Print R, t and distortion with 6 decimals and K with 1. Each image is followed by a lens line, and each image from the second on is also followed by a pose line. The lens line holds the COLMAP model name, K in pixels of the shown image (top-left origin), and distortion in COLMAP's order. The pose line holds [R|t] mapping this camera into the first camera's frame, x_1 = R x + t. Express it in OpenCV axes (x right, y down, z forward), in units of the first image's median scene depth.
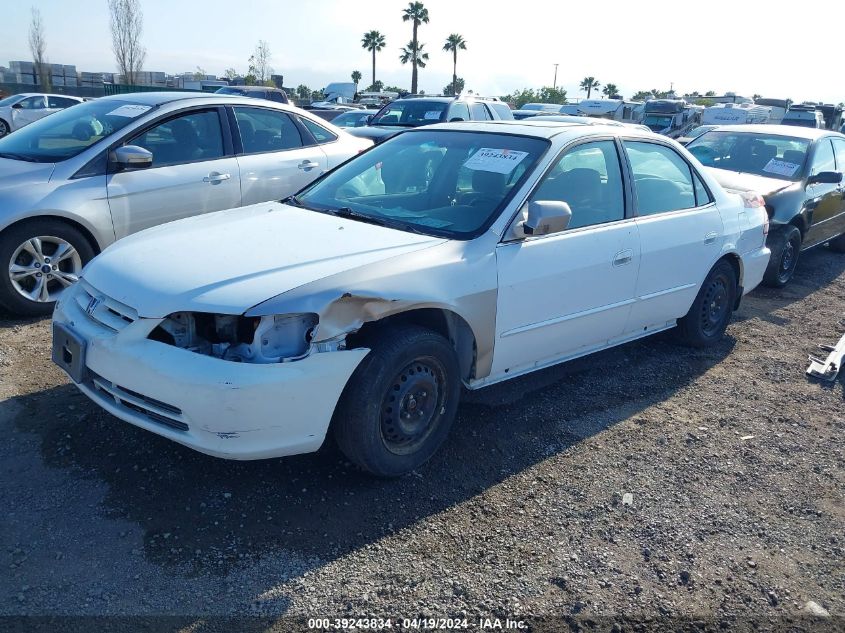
lens RADIAL K [[638.7, 0, 422.5], [0, 638.7, 316.5], [0, 0, 1]] dist [0.000115, 0.000446]
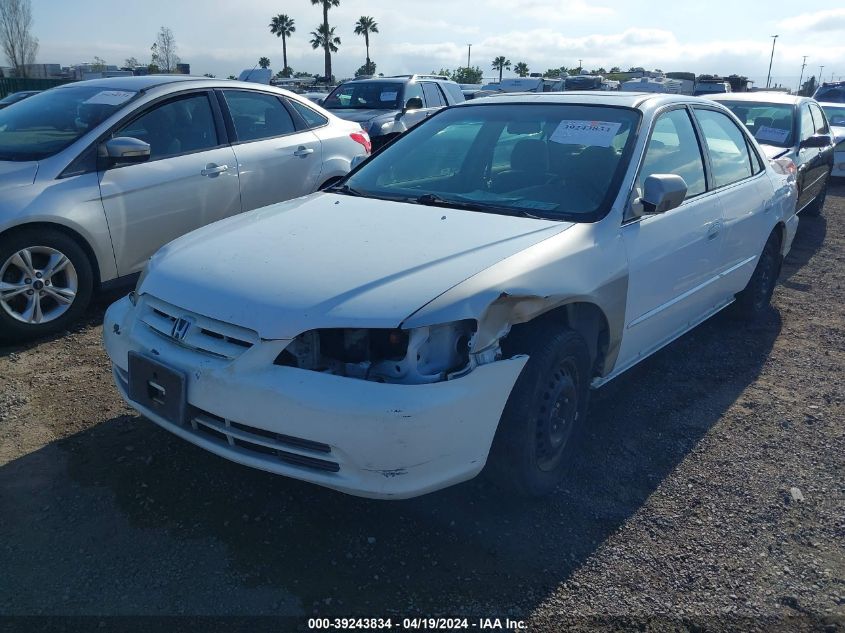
lens RADIAL K [[638.7, 0, 422.5], [0, 638.7, 316.5], [0, 0, 1]] dist [0.000115, 0.000446]
pose [[0.991542, -0.072273, 0.107805, -0.175836], [0.069788, 0.997206, 0.026655, -0.019097], [-0.109431, -0.018906, 0.993815, 0.089313]]
